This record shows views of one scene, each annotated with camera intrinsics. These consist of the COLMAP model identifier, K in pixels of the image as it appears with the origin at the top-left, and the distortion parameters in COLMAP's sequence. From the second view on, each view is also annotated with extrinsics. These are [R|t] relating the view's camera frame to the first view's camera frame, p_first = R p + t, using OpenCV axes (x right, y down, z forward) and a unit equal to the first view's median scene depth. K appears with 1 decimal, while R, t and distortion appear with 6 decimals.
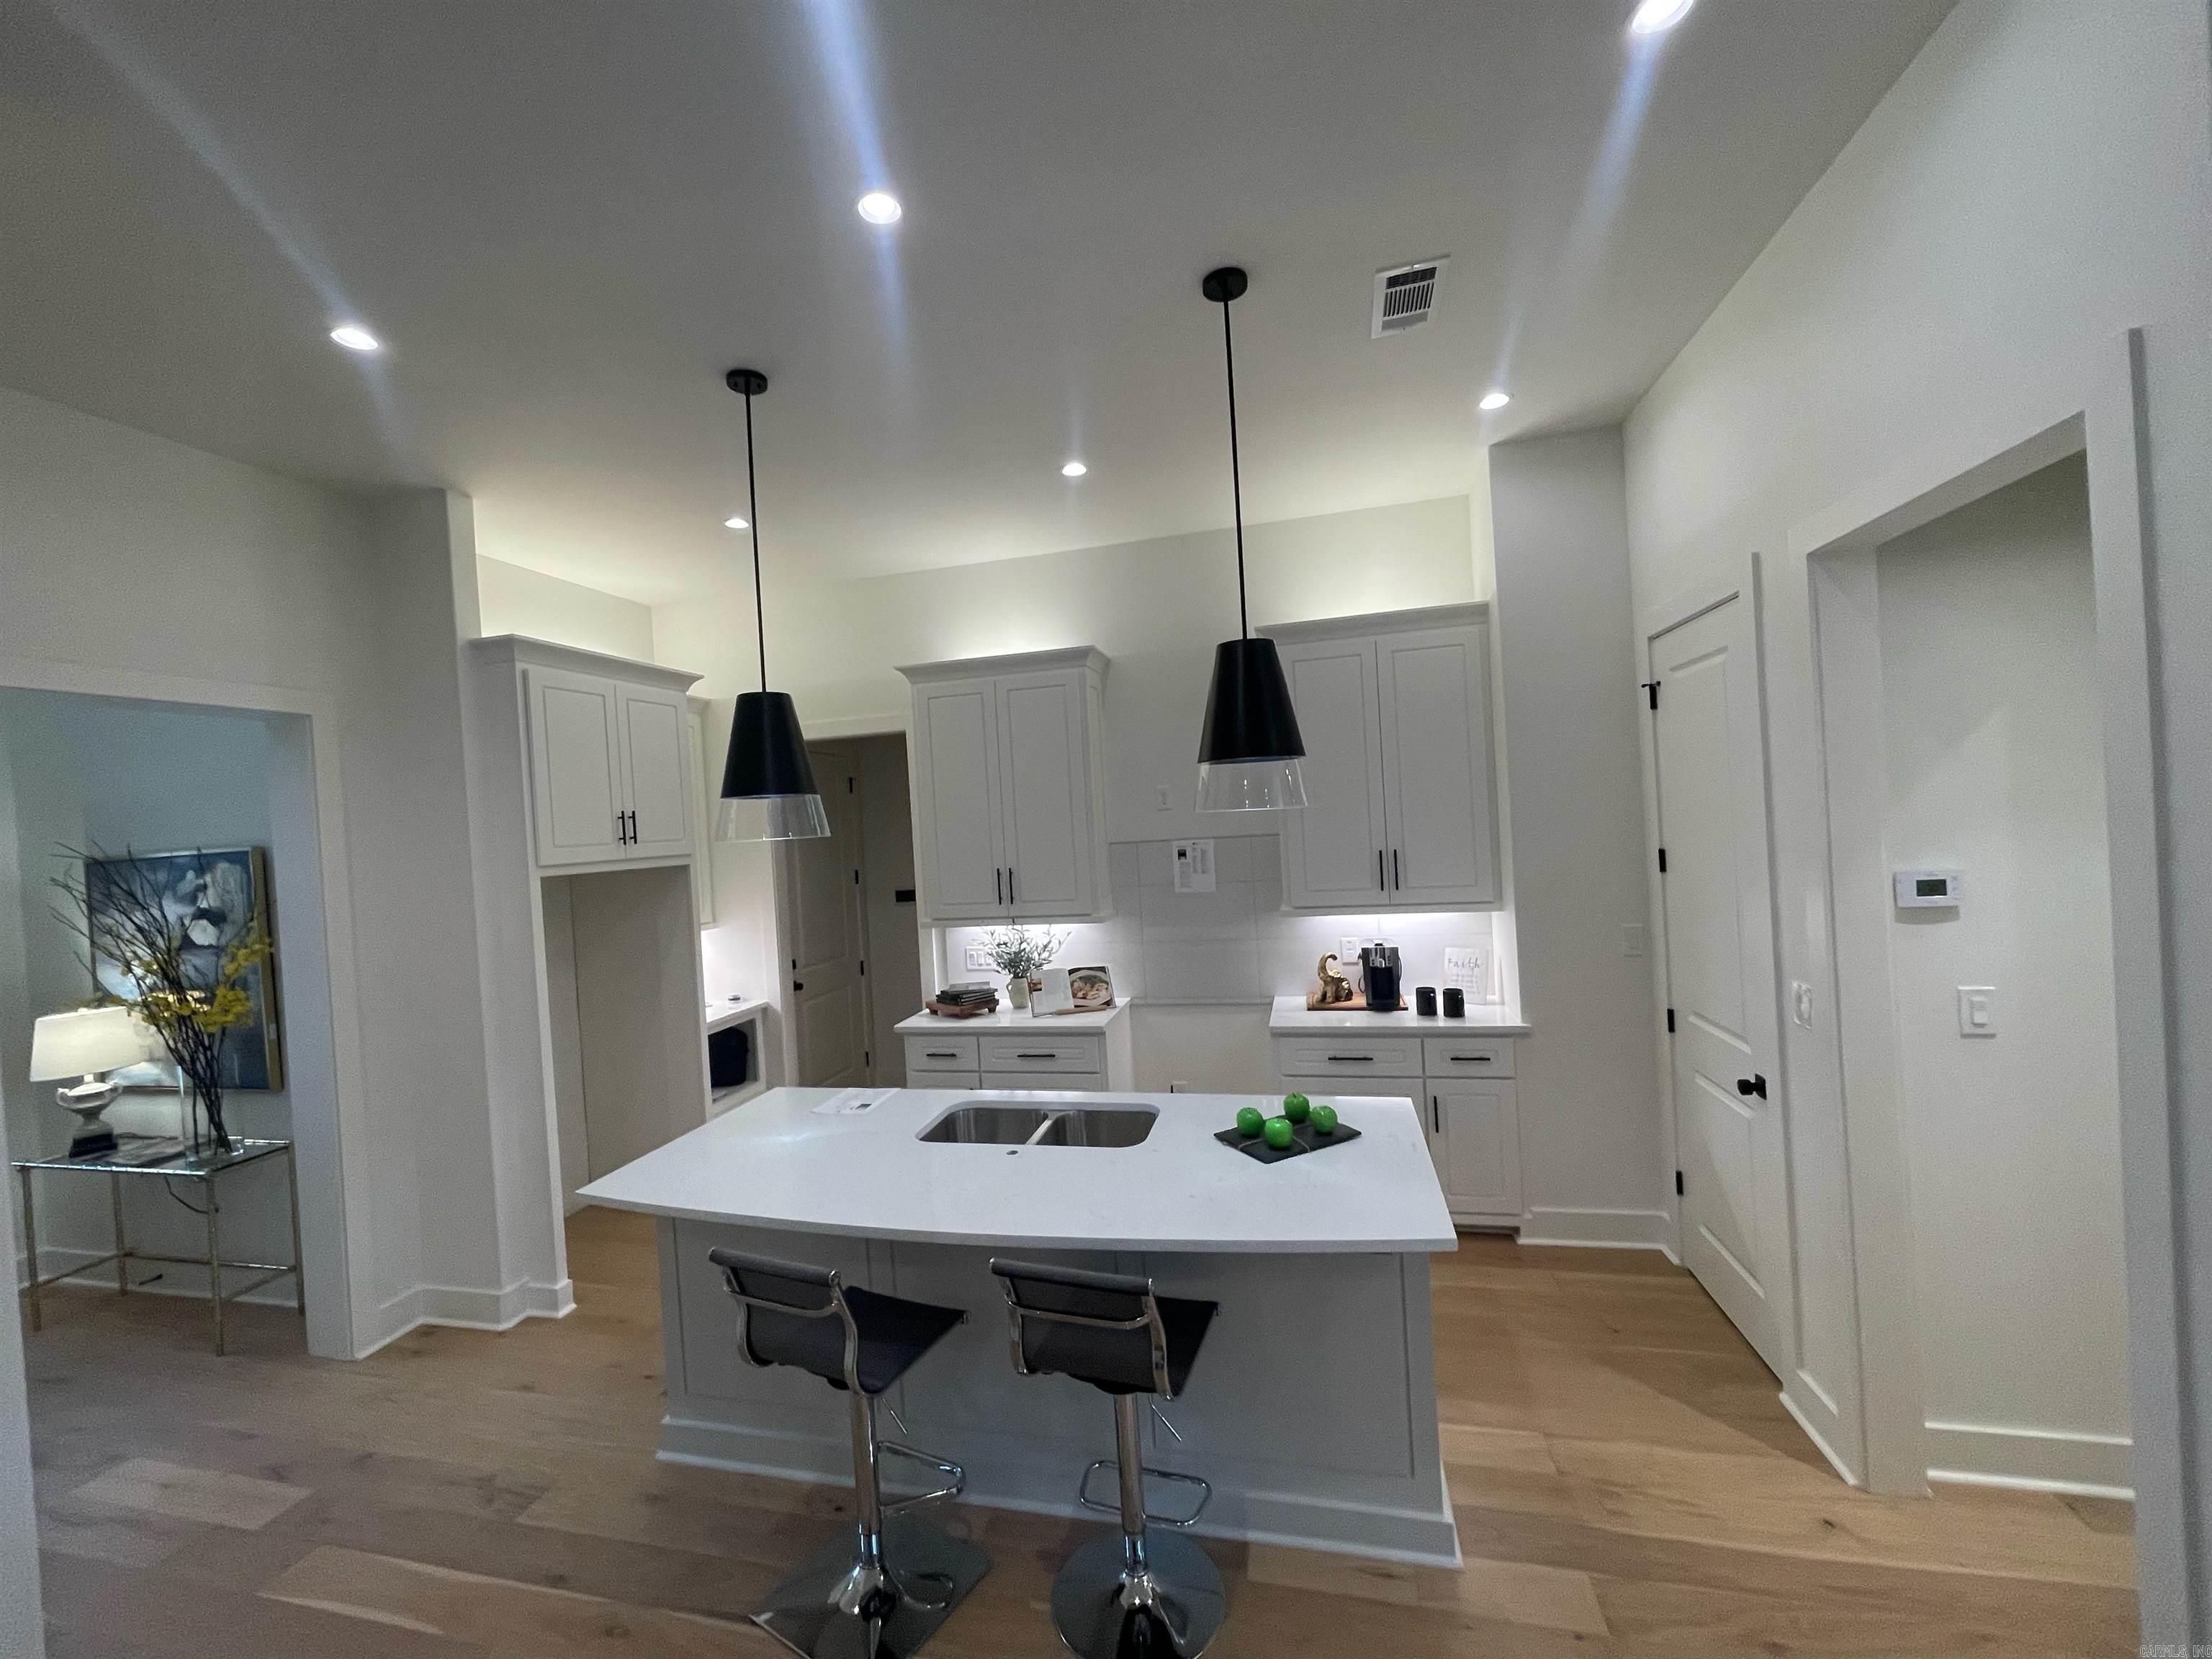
lens RADIAL K [[891.6, 0, 1093.9], [0, 891.6, 831.8], [0, 0, 1]] dist [-0.005633, 0.002549]
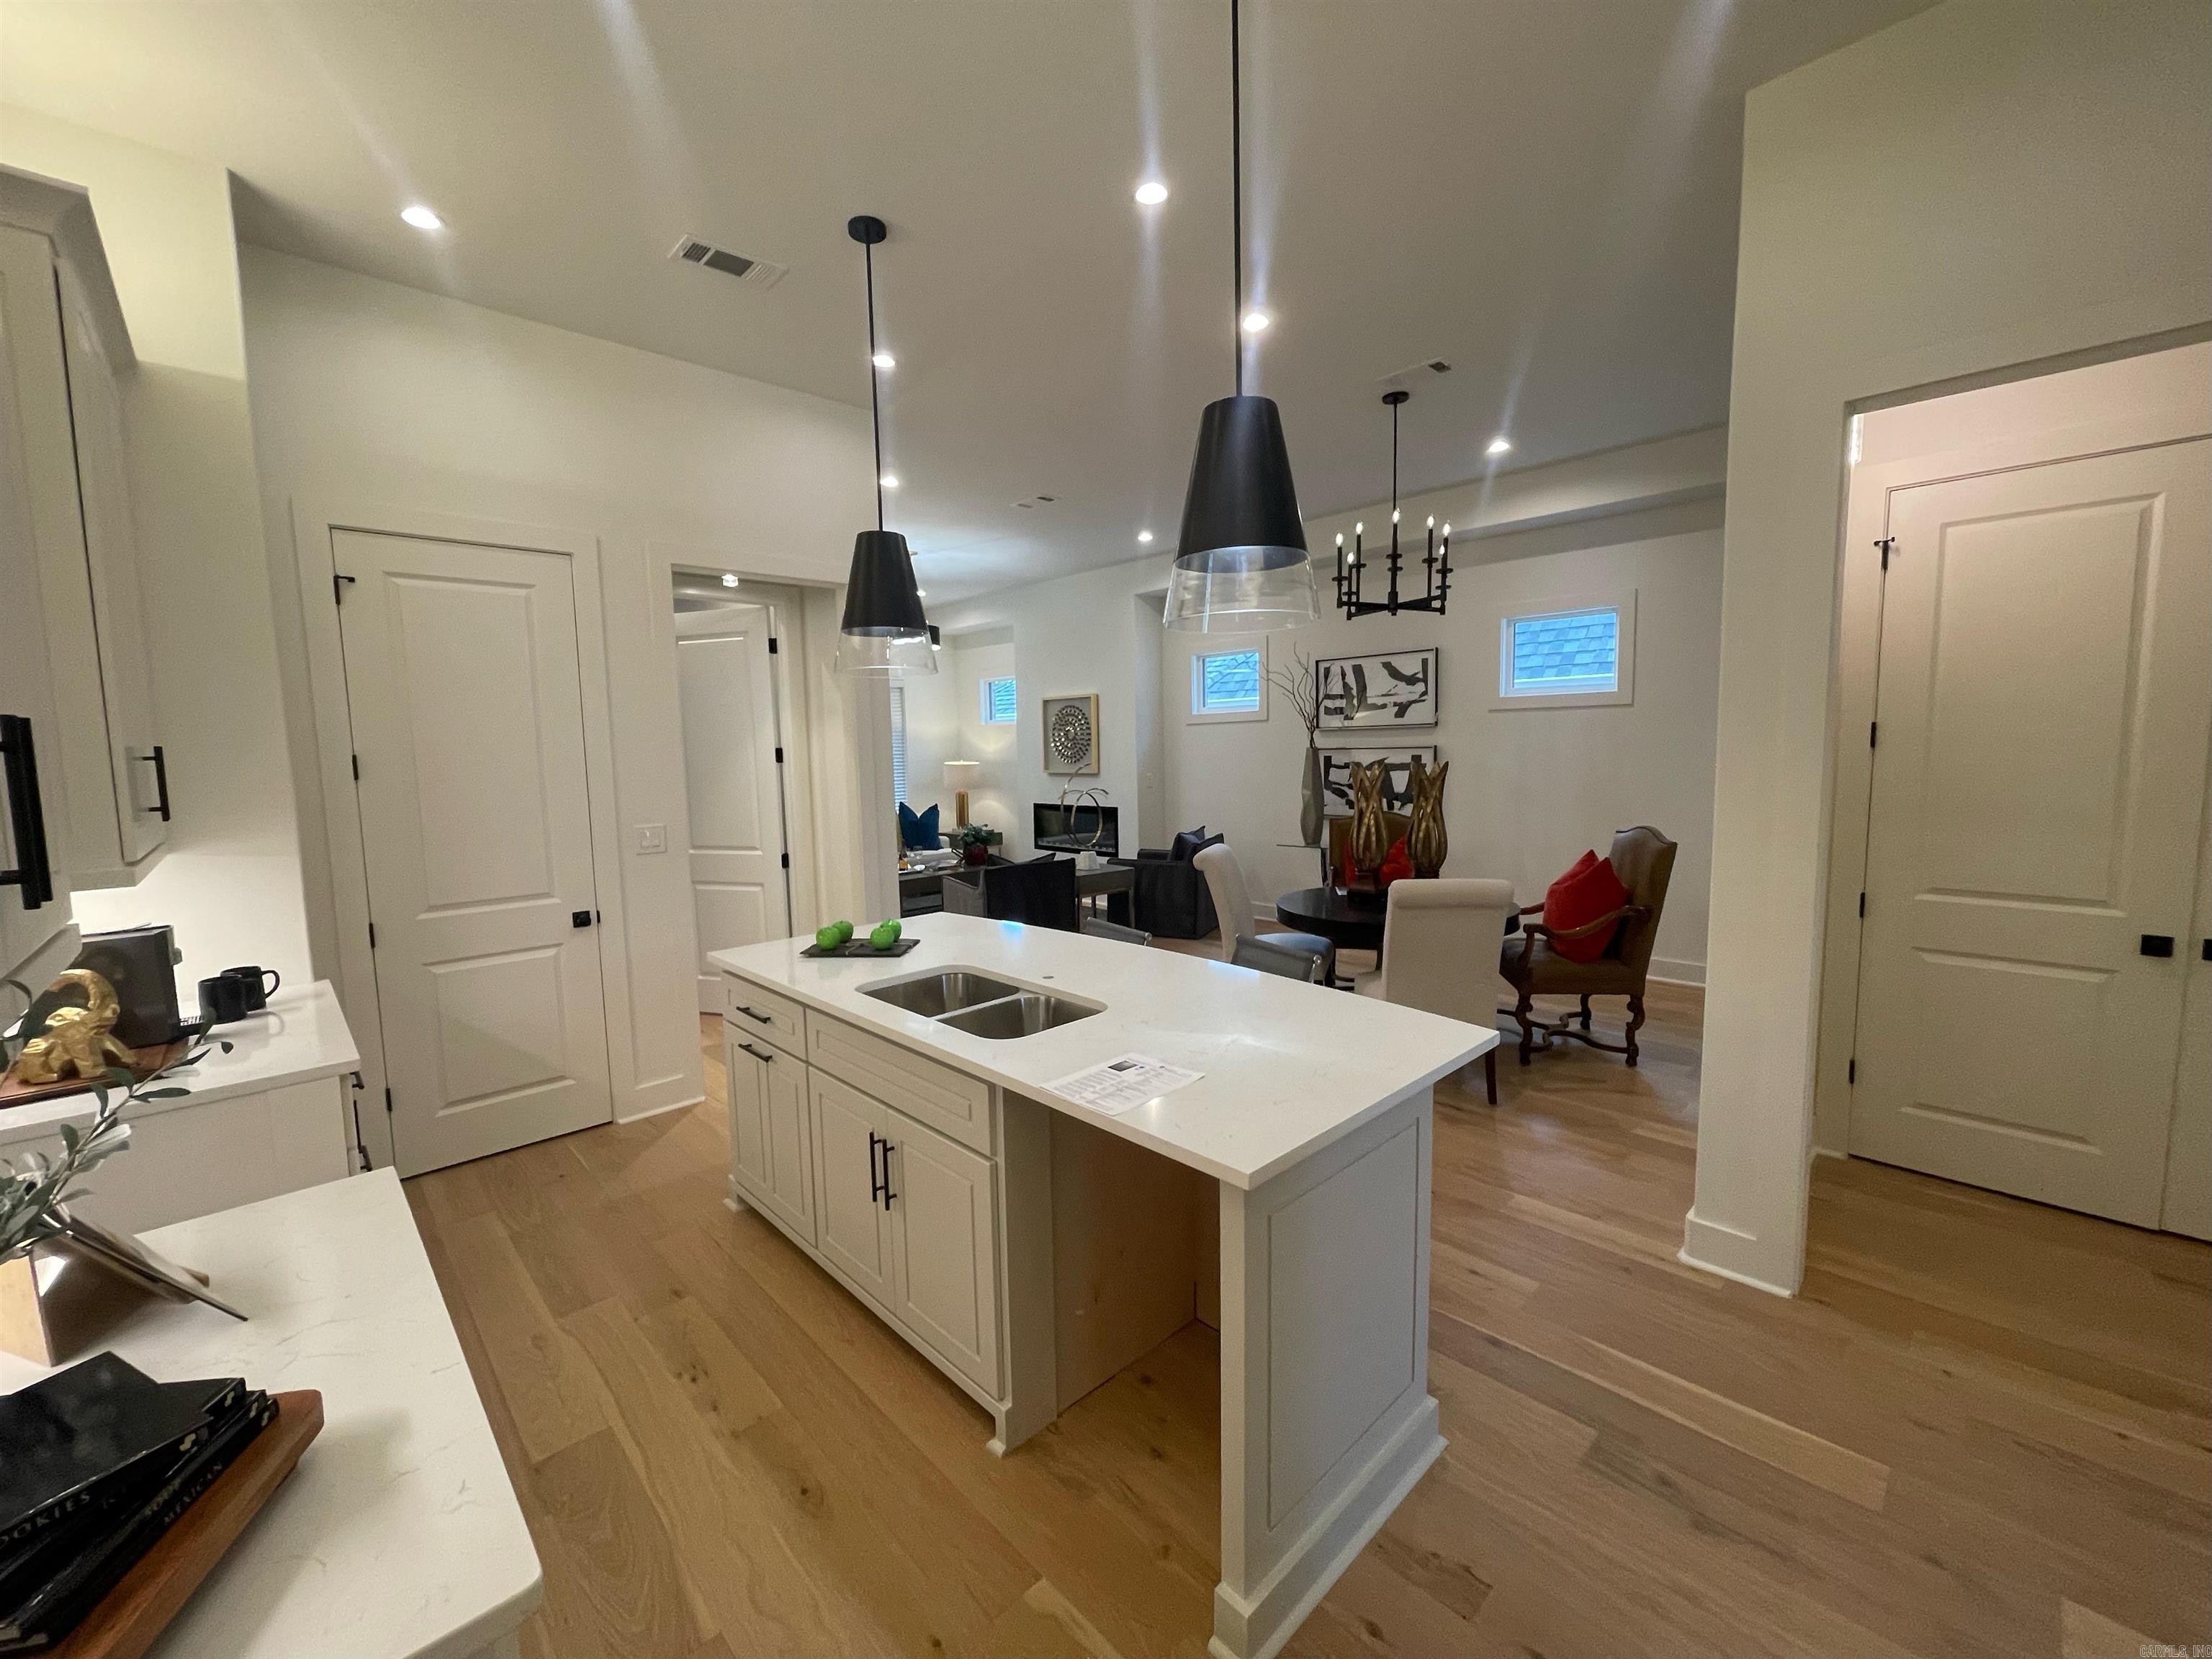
lens RADIAL K [[891.6, 0, 1092.4], [0, 891.6, 833.4], [0, 0, 1]] dist [-0.005633, 0.002549]
pose [[-0.842307, 0.026267, 0.538358, -0.463769], [0.079387, 0.993965, 0.075711, 0.081372], [-0.533120, 0.106511, -0.839308, 1.218050]]
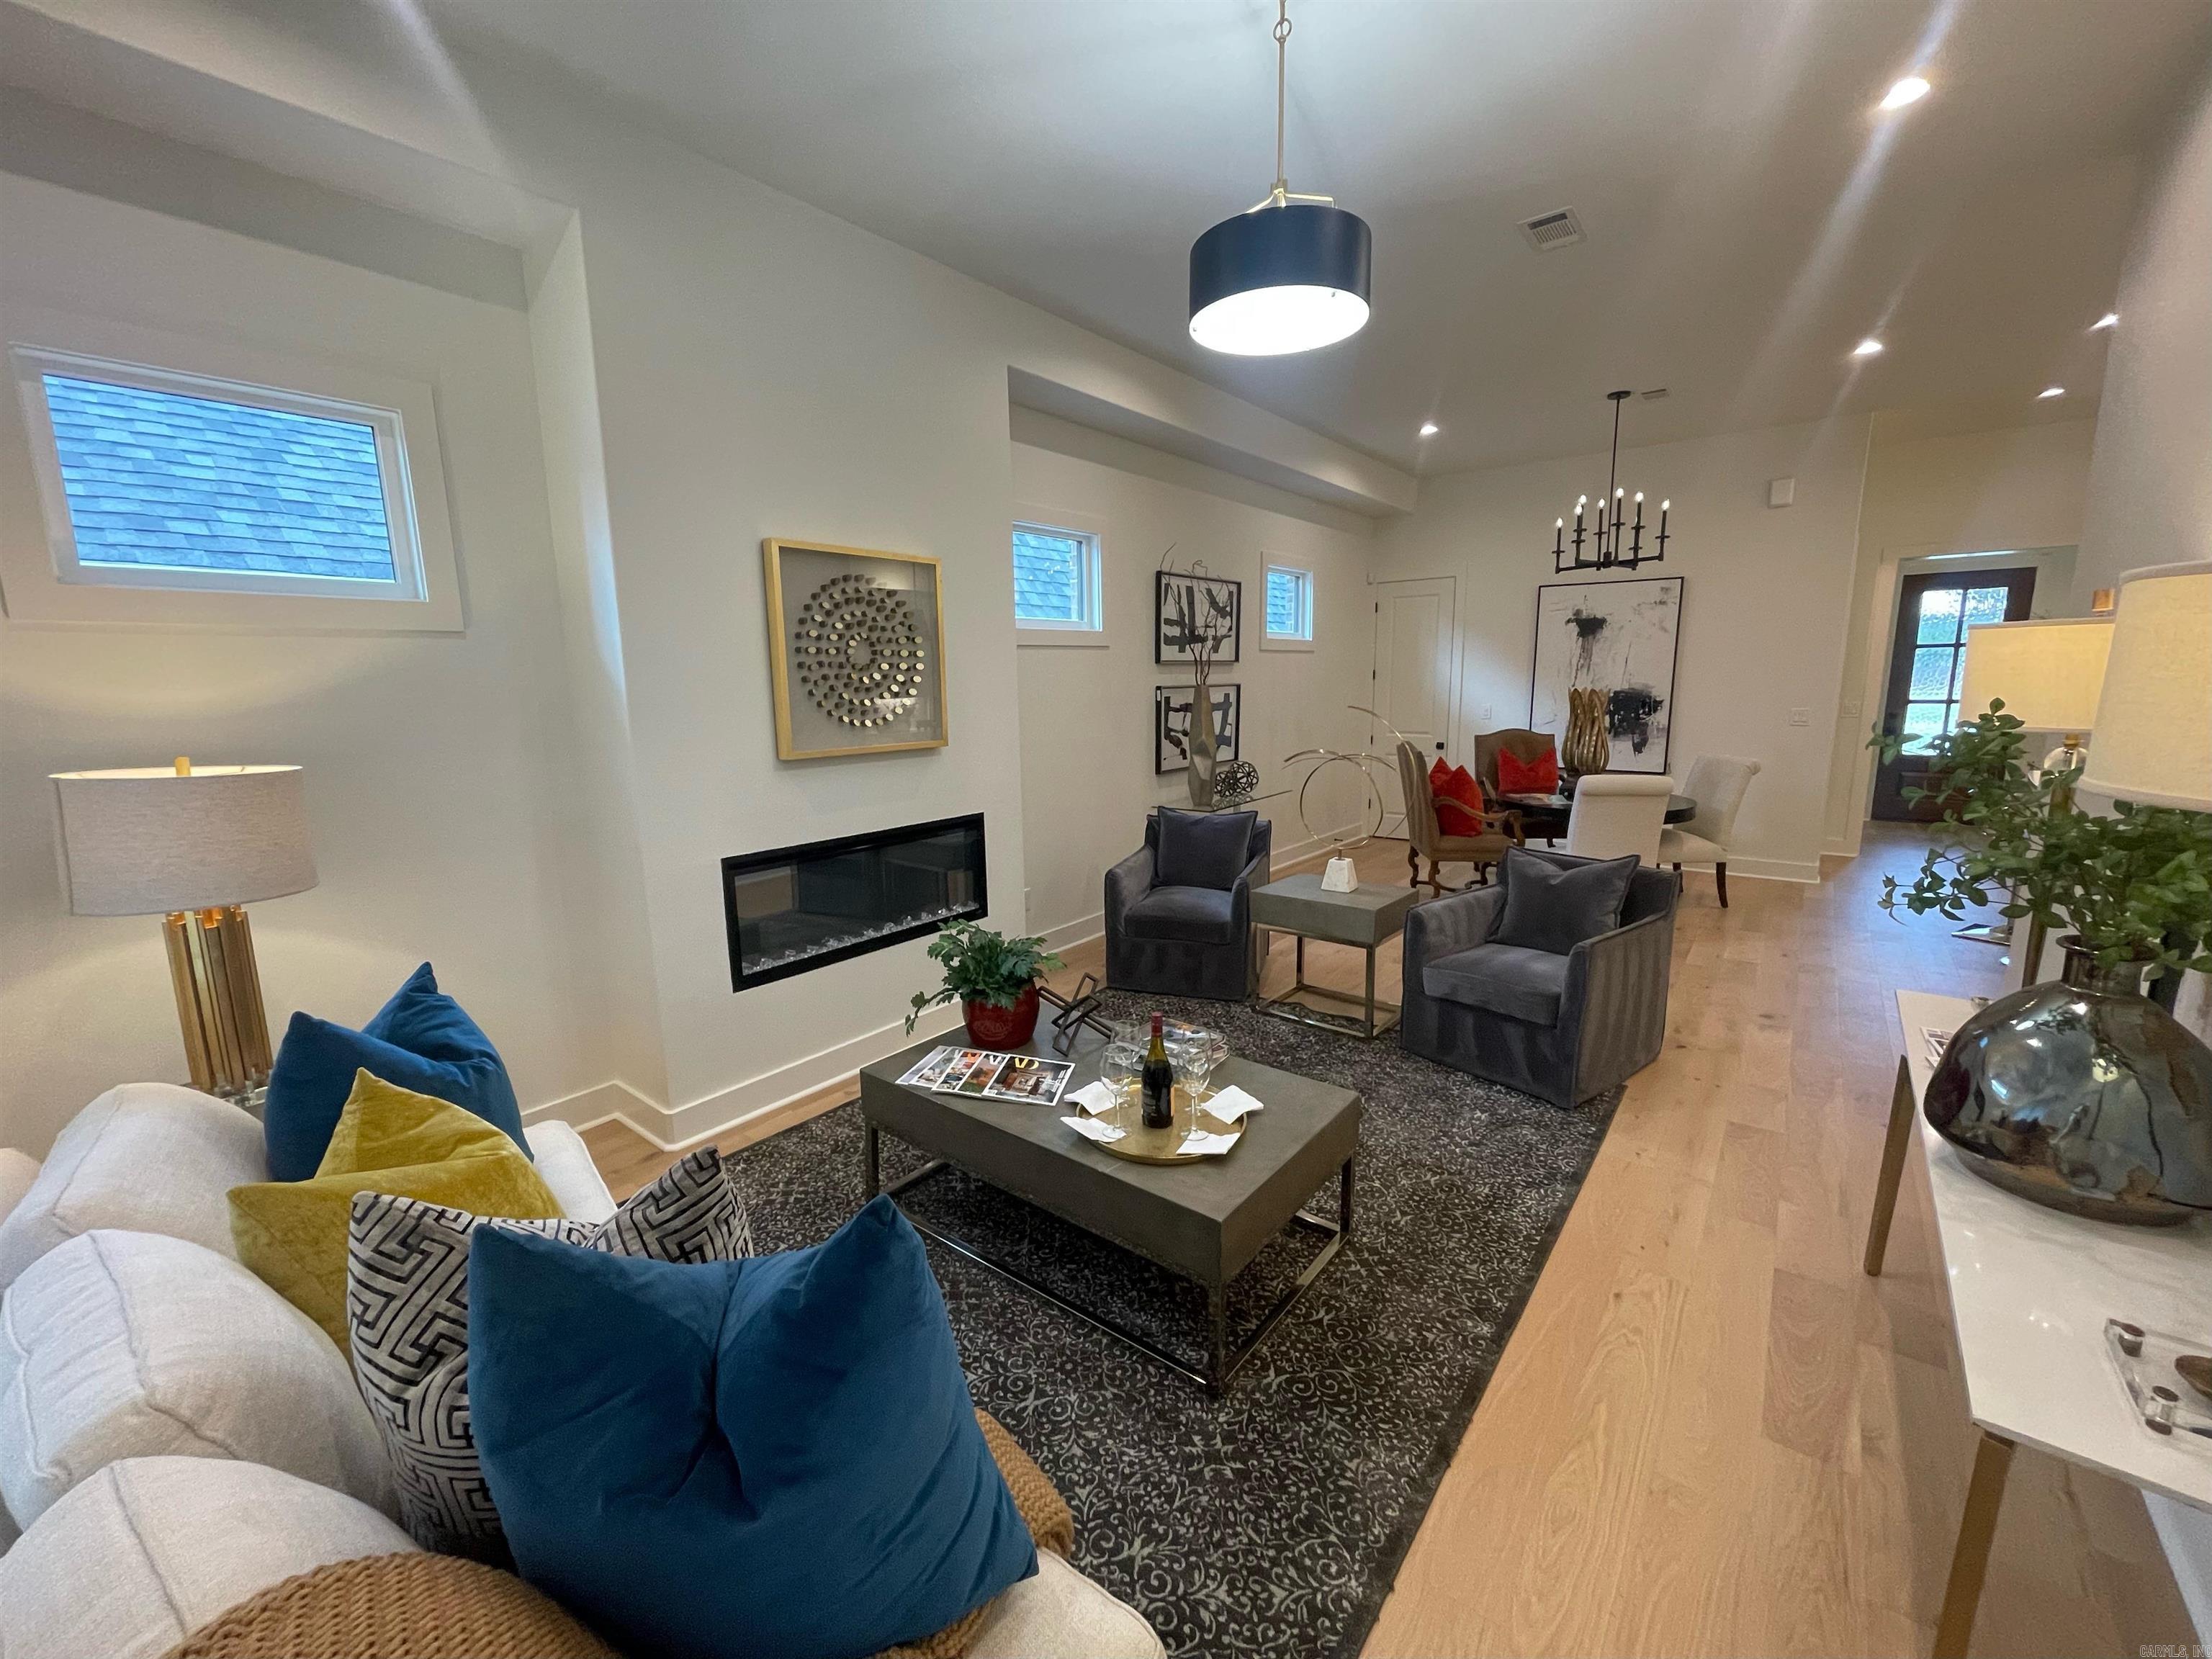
lens RADIAL K [[891.6, 0, 1097.9], [0, 891.6, 828.5], [0, 0, 1]] dist [-0.005633, 0.002549]
pose [[-0.412019, 0.219395, -0.884368, 1.602711], [0.029897, 0.973312, 0.227531, -0.030993], [0.910685, 0.067307, -0.407582, -0.158458]]
